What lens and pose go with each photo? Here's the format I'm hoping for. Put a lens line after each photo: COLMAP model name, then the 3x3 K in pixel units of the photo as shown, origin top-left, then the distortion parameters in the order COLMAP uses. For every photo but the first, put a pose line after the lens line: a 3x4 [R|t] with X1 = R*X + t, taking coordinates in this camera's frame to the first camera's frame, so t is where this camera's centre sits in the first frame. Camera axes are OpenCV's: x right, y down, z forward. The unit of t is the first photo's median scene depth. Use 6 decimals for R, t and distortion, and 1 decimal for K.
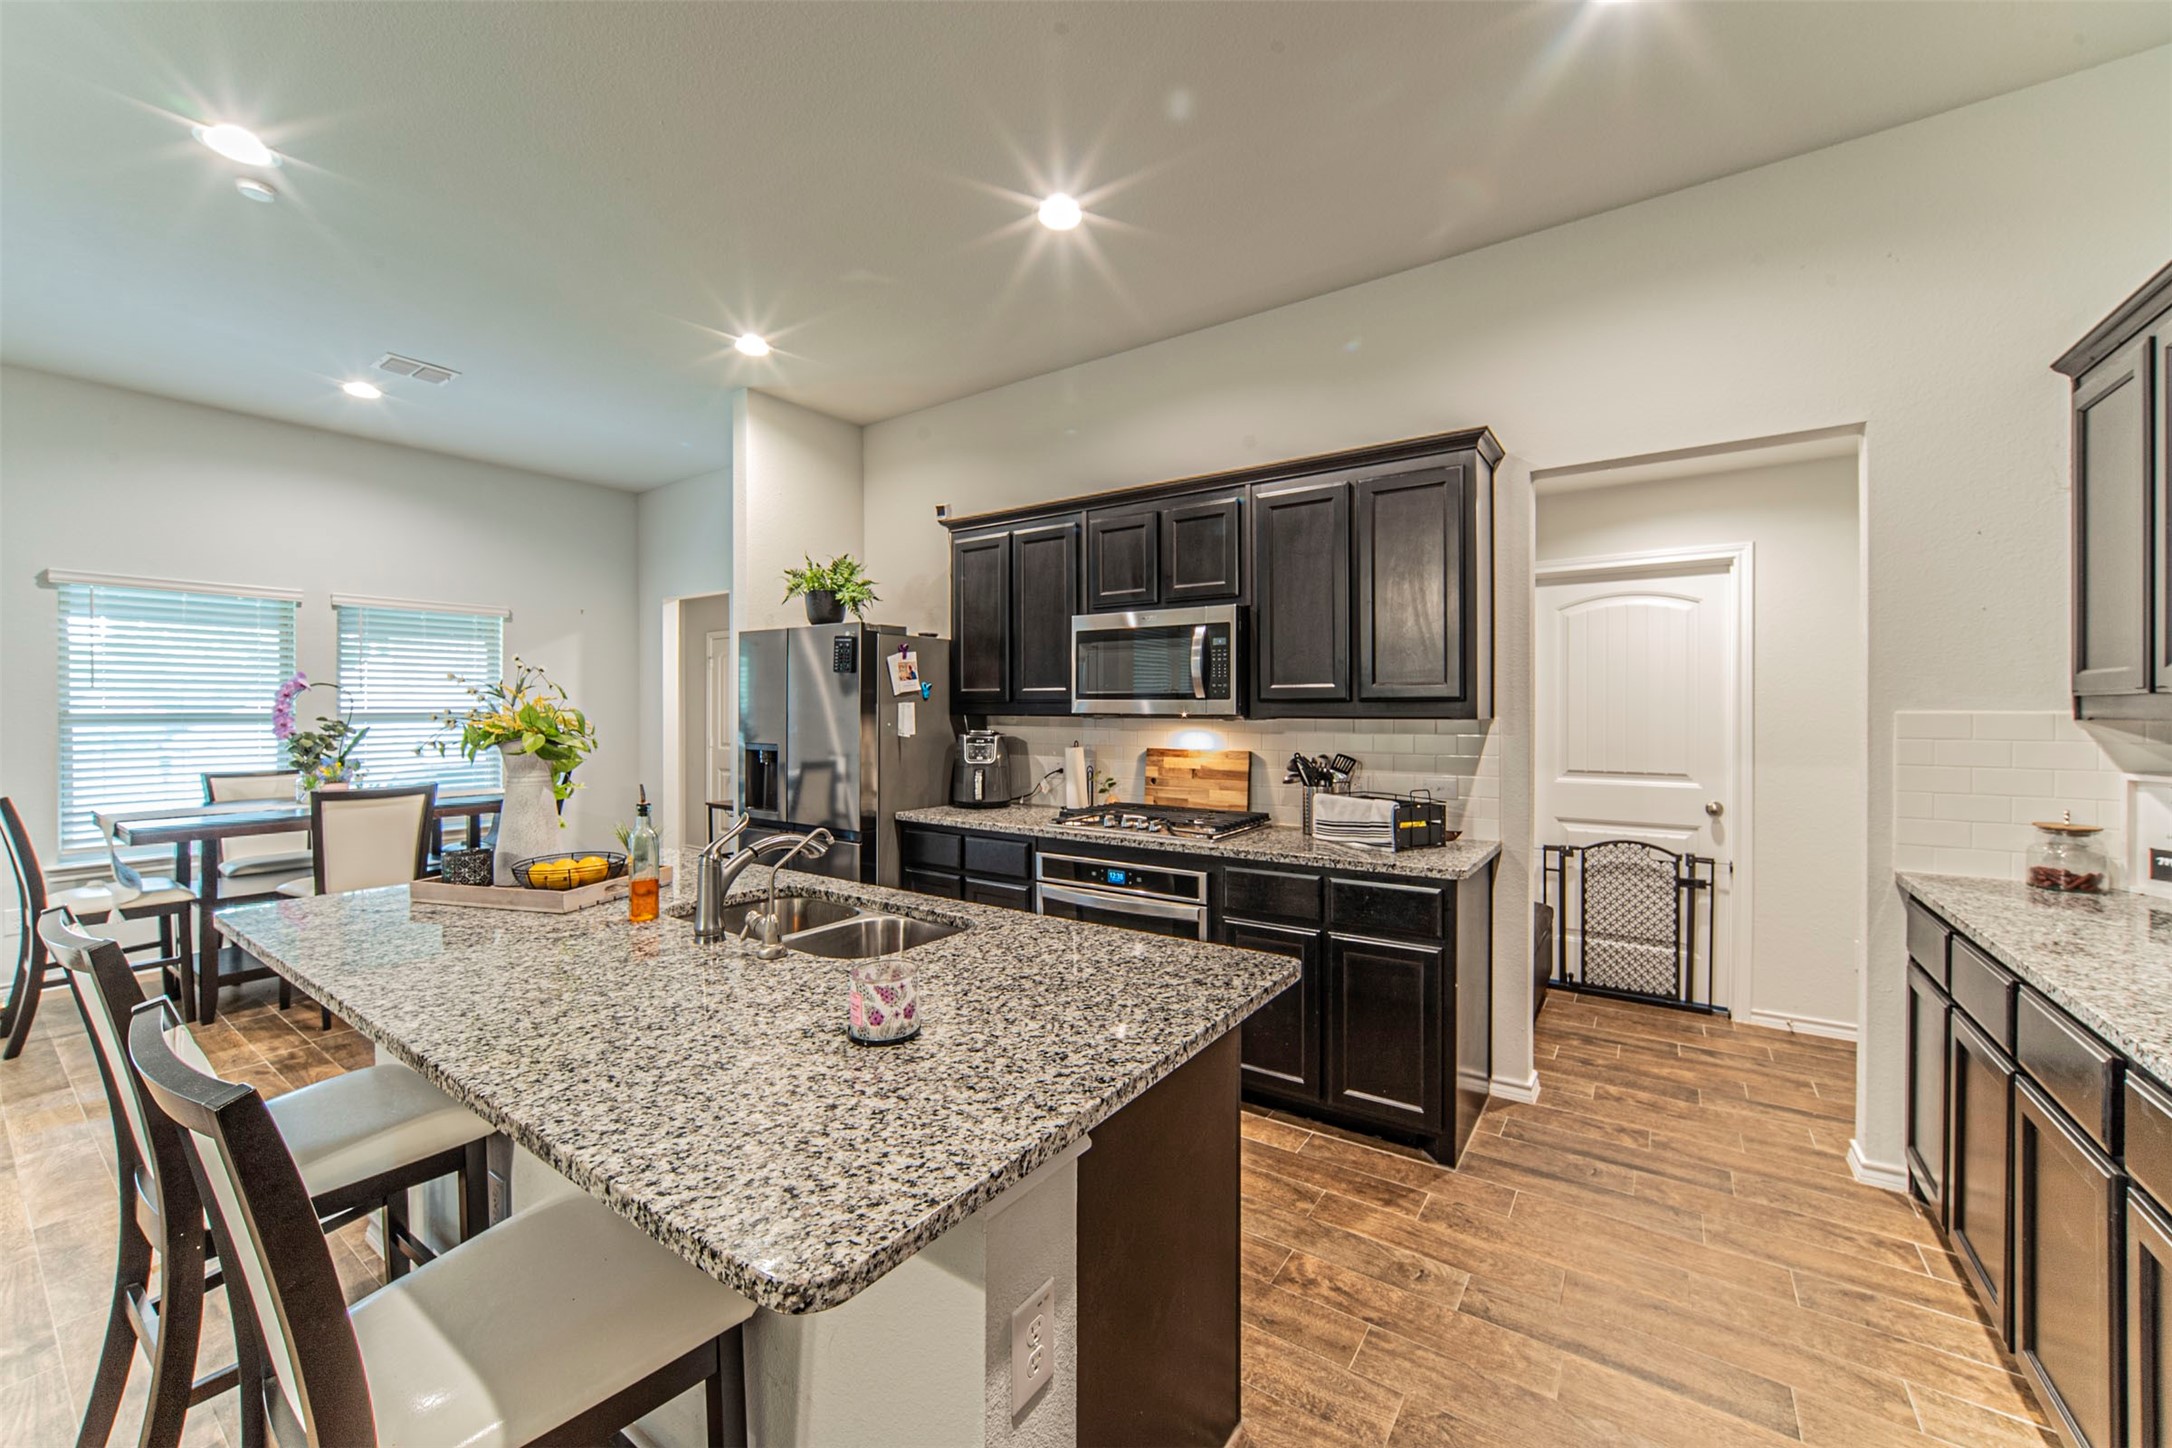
lens RADIAL K [[830.2, 0, 1157.1], [0, 830.2, 714.0], [0, 0, 1]] dist [-0.008781, 0.000351]
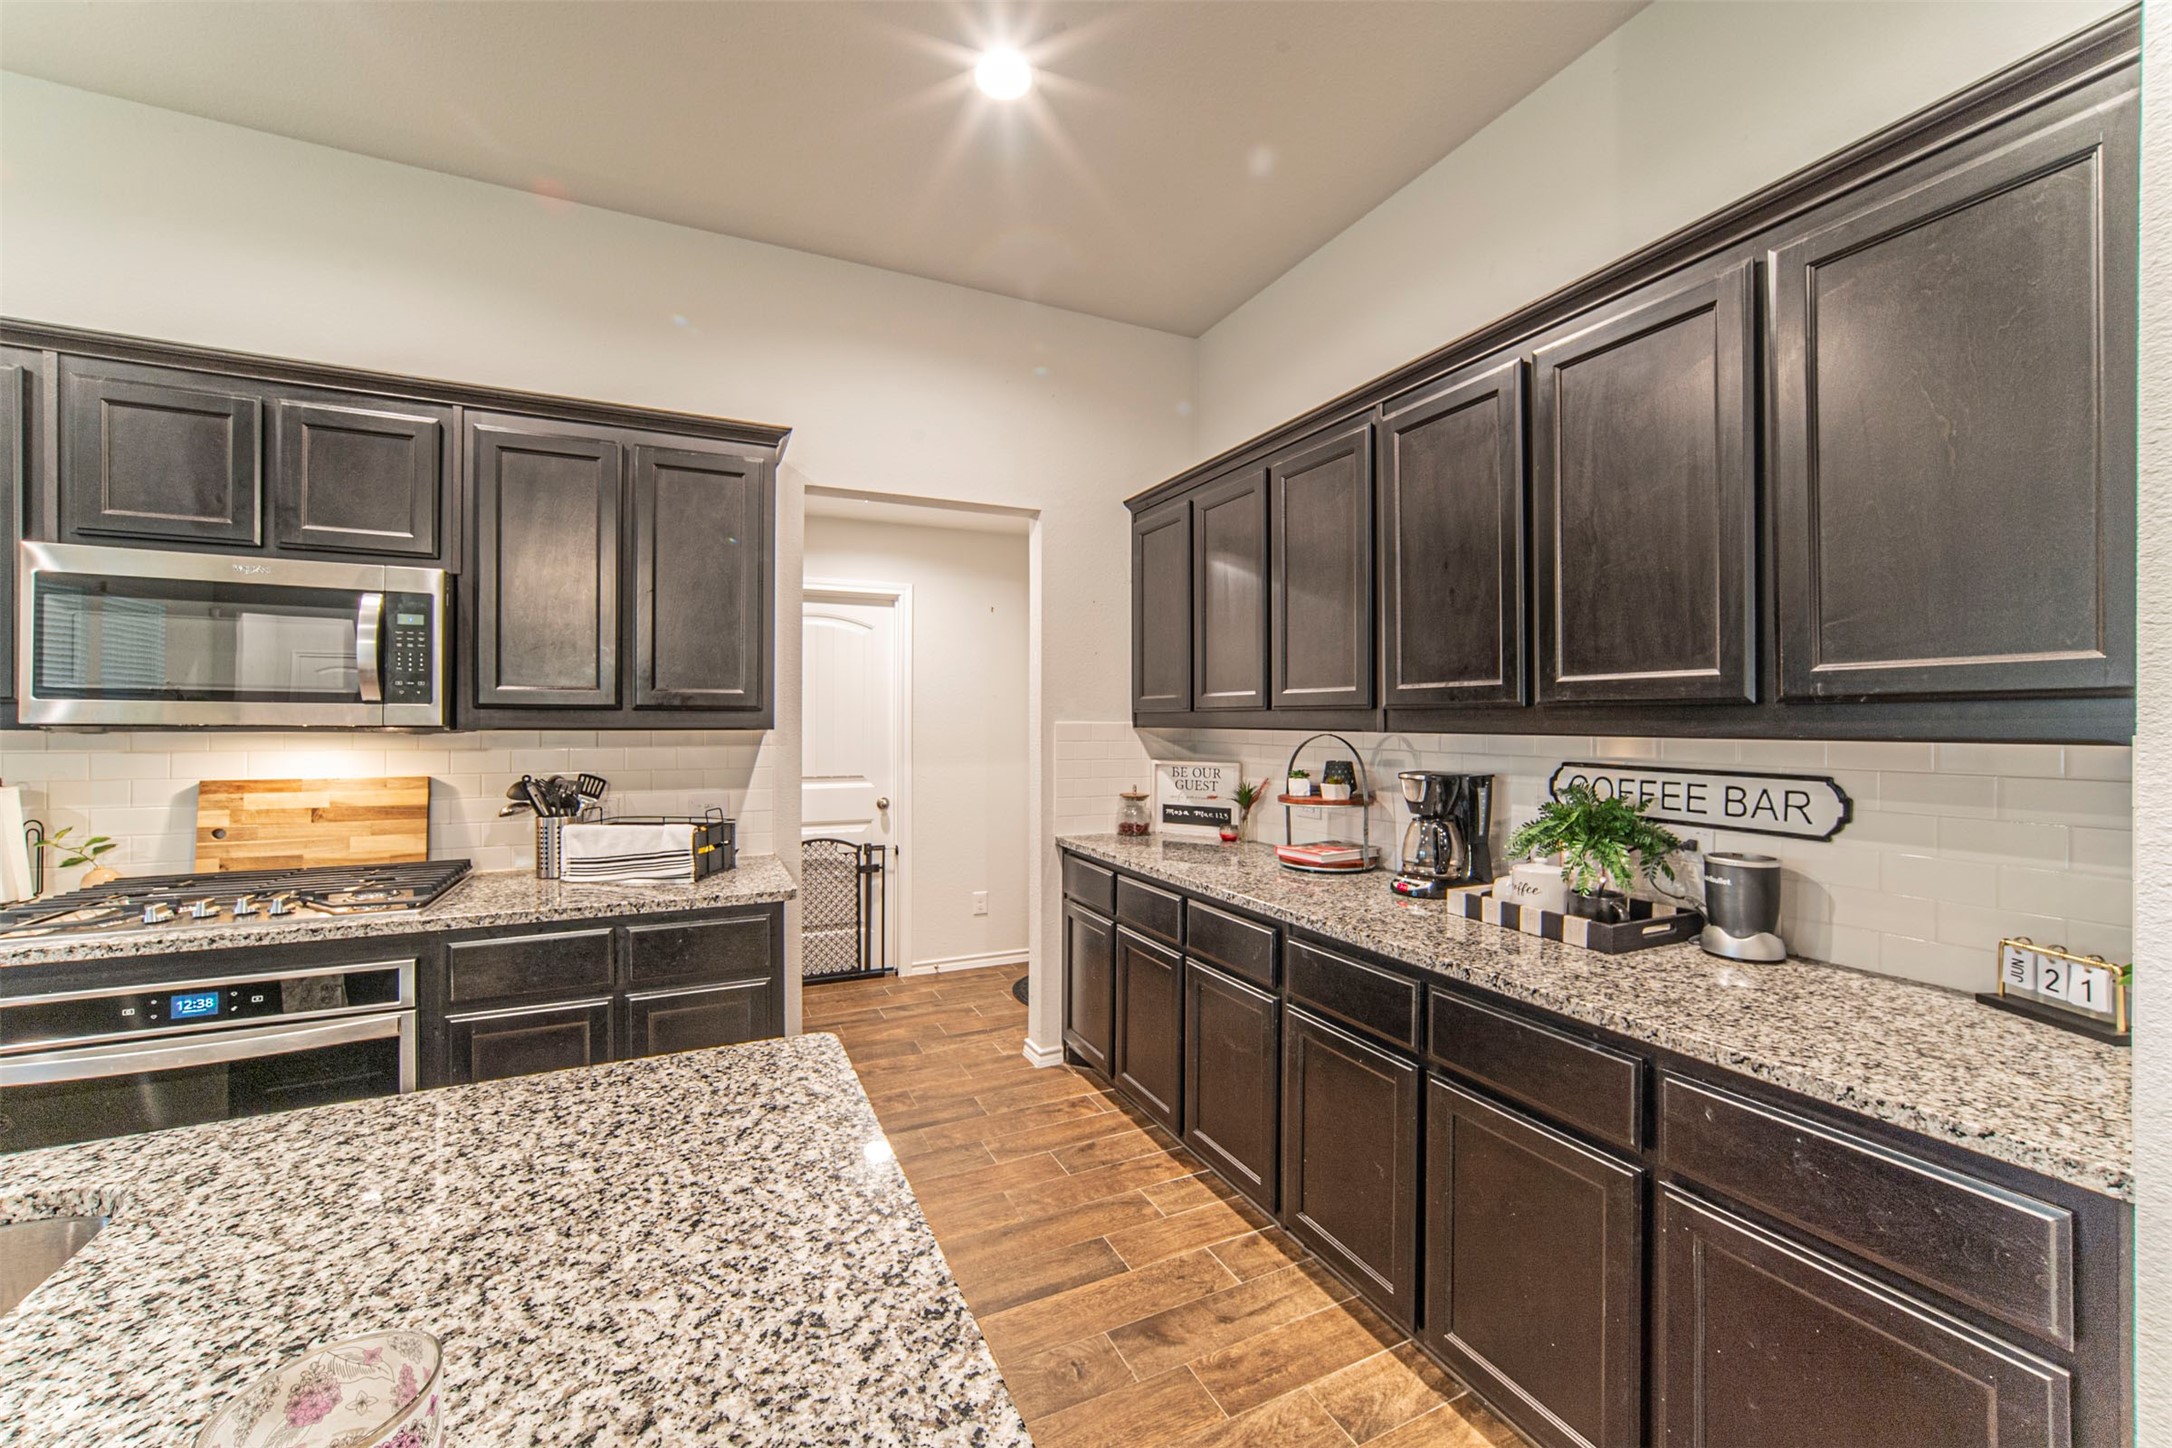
lens RADIAL K [[788.3, 0, 1052.6], [0, 788.3, 719.6], [0, 0, 1]] dist [-0.025210, 0.008012]
pose [[0.551311, 0.004172, 0.834289, -0.169196], [0.001620, 0.999980, -0.006071, 0.000729], [-0.834298, 0.004698, 0.551294, 0.202257]]
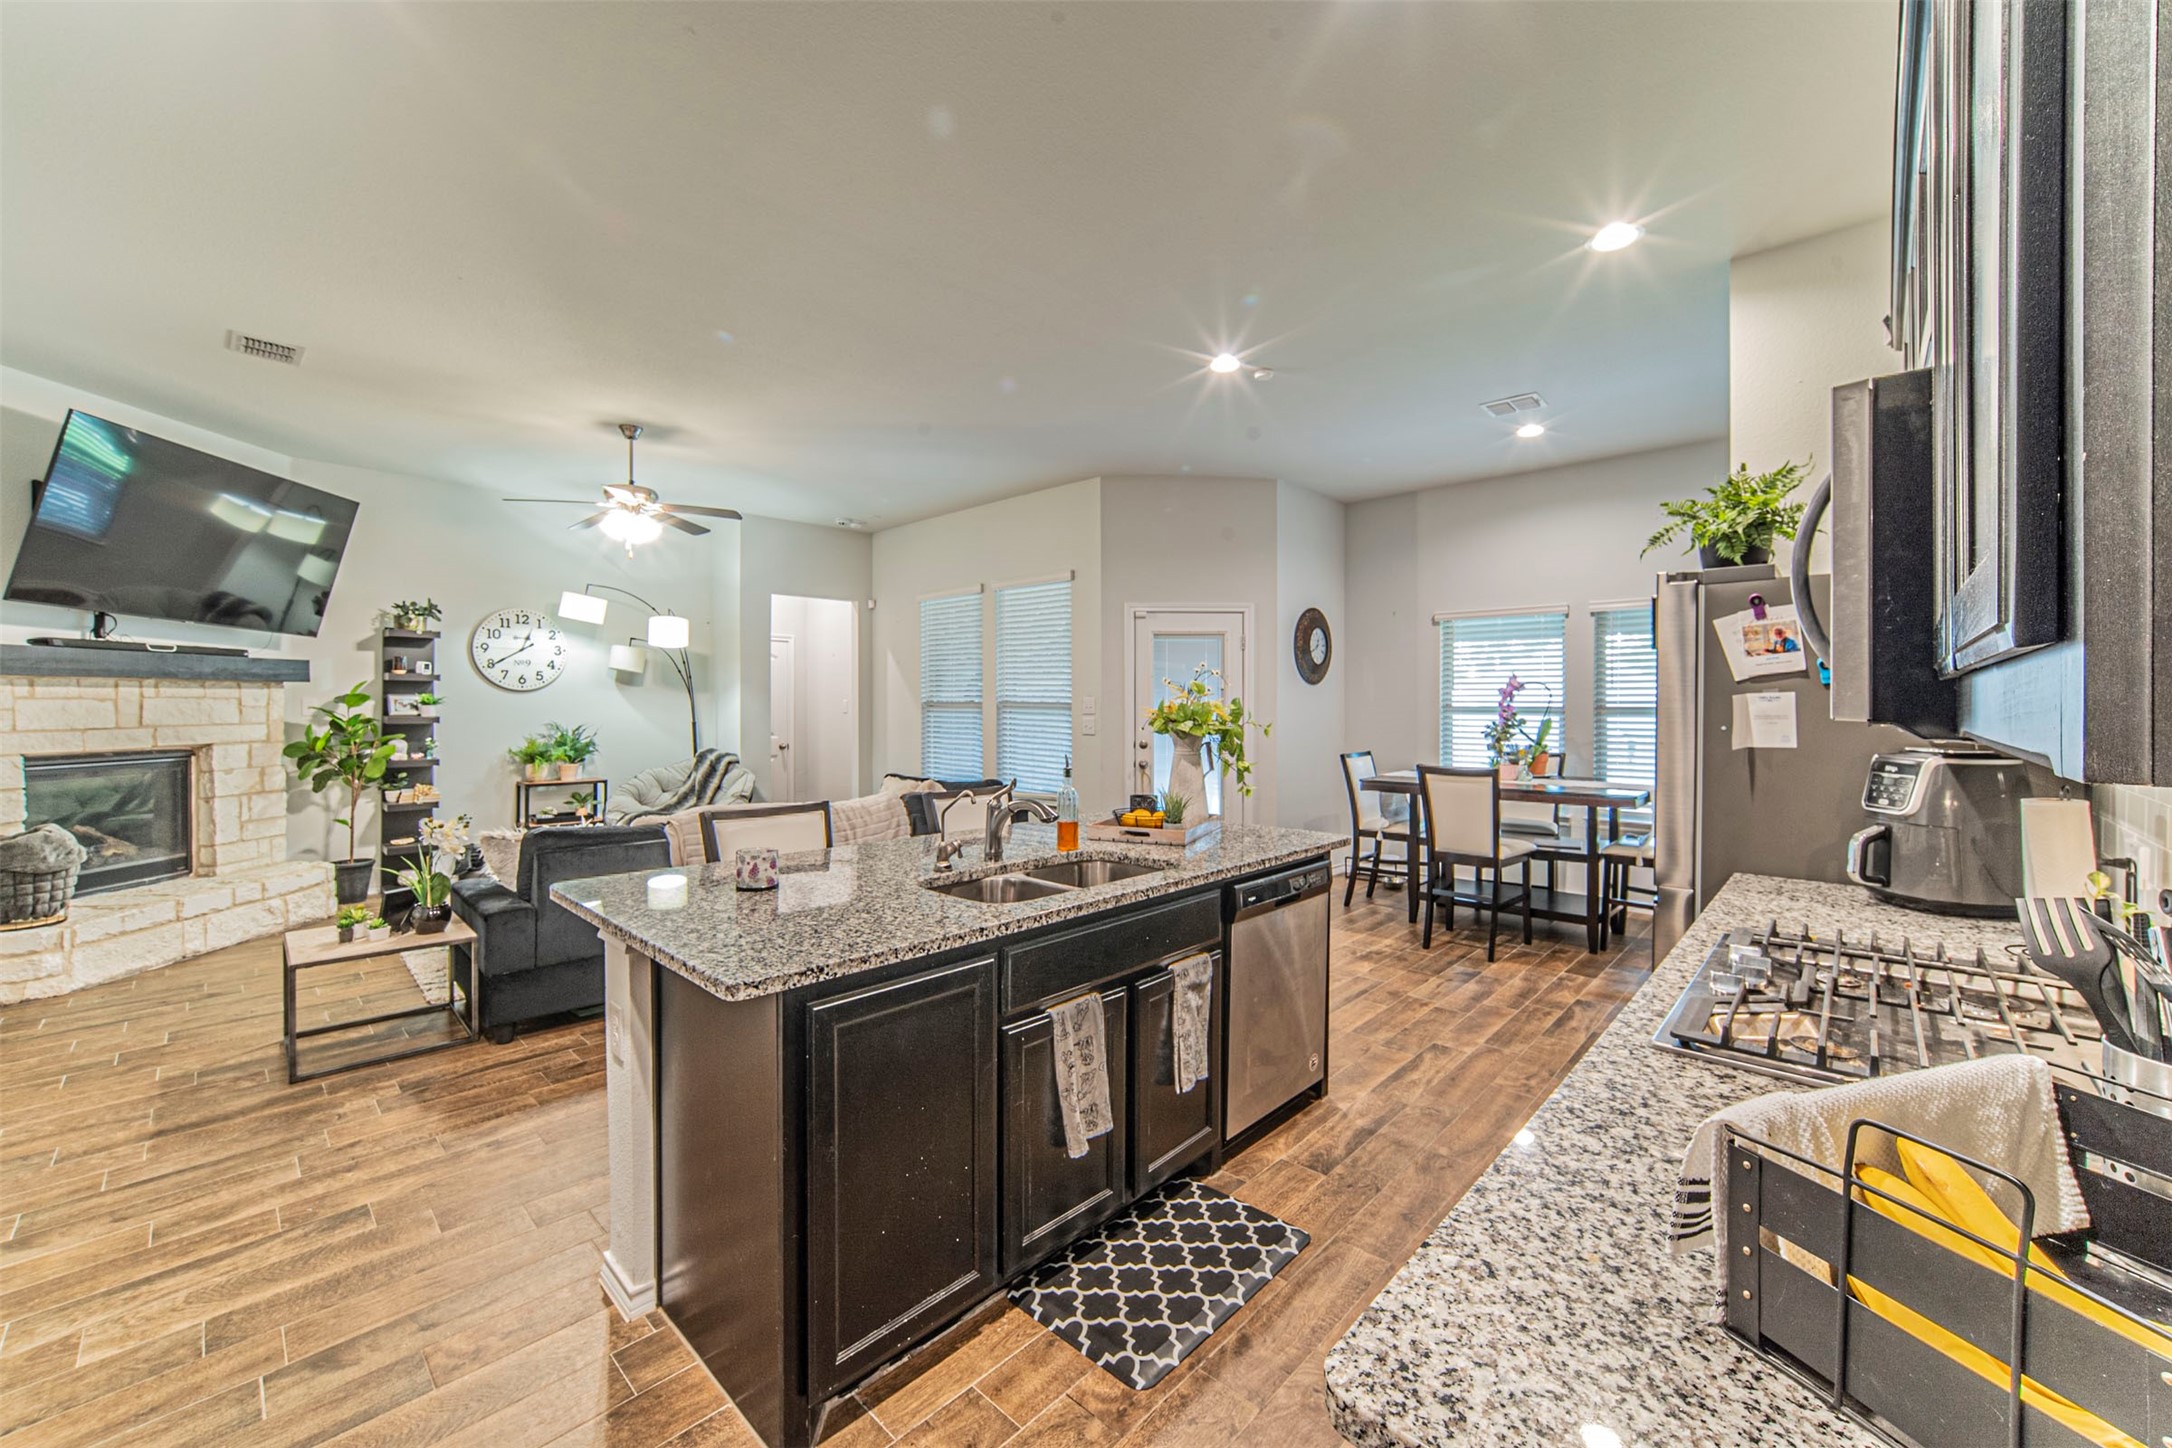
lens RADIAL K [[902.6, 0, 1068.2], [0, 902.6, 710.3], [0, 0, 1]] dist [0.009655, 0.004489]
pose [[-0.220659, 0.007230, -0.975324, 0.539771], [-0.008940, 0.999916, 0.009435, -0.002758], [0.975310, 0.010801, -0.220576, 0.797980]]
